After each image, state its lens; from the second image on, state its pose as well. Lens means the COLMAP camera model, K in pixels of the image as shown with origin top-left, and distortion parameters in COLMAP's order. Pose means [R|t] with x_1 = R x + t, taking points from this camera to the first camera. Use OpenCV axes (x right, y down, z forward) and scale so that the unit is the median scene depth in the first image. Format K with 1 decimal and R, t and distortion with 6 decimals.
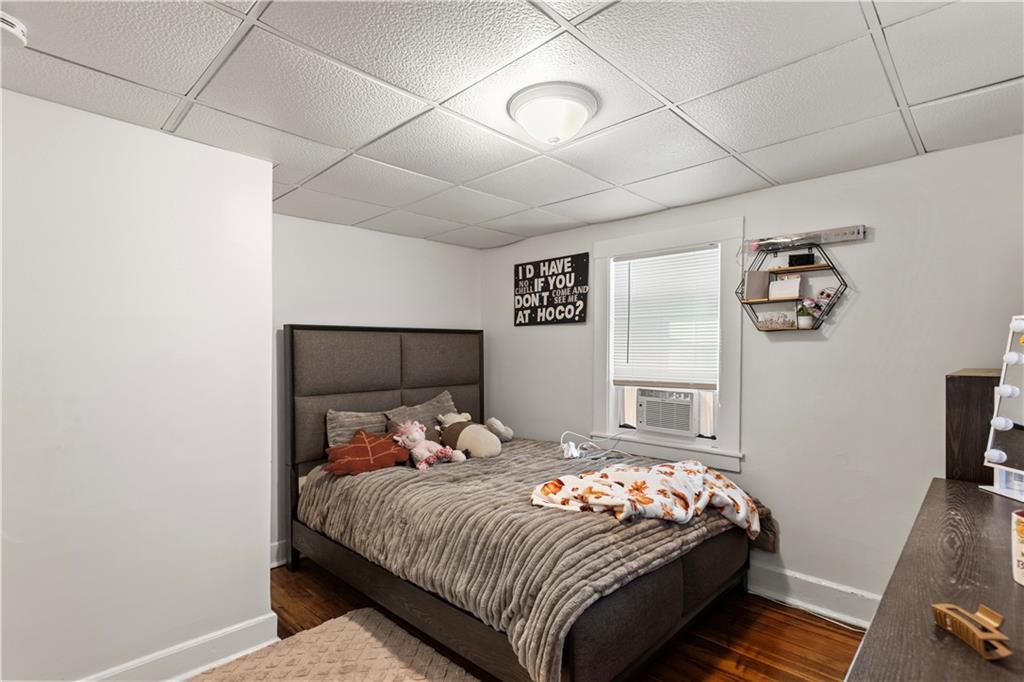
lens RADIAL K [[491.0, 0, 515.5], [0, 491.0, 363.7], [0, 0, 1]] dist [0.004161, 0.000805]
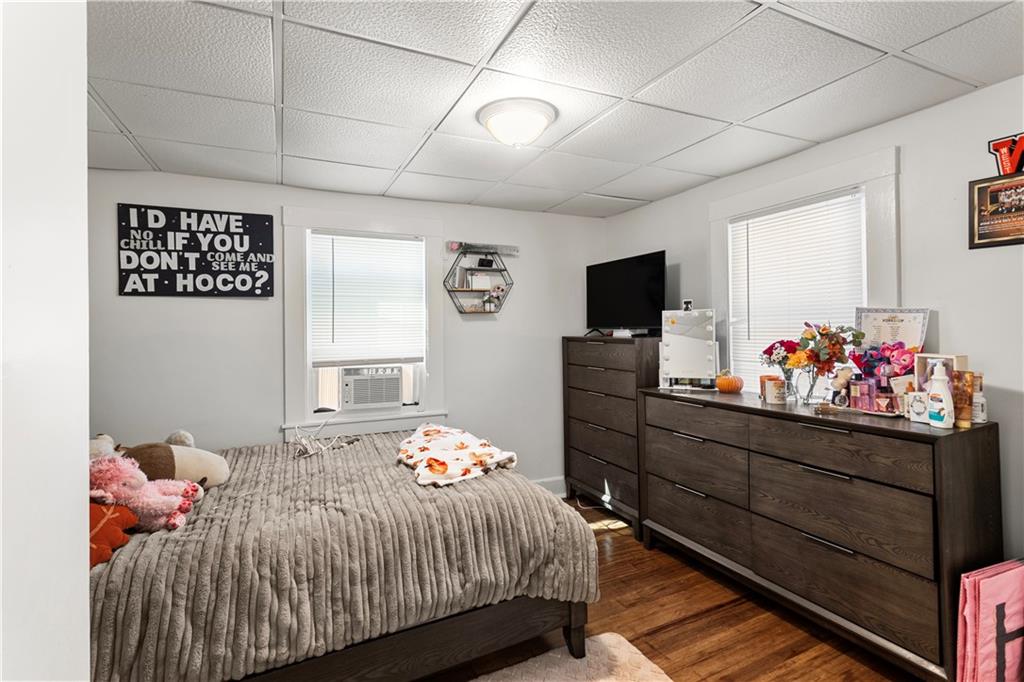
lens RADIAL K [[491.0, 0, 510.5], [0, 491.0, 334.1], [0, 0, 1]] dist [0.004161, 0.000805]
pose [[0.360371, -0.018323, 0.932629, -0.476016], [0.037531, 0.999282, 0.005130, -0.008827], [-0.932054, 0.033154, 0.360800, 0.295867]]
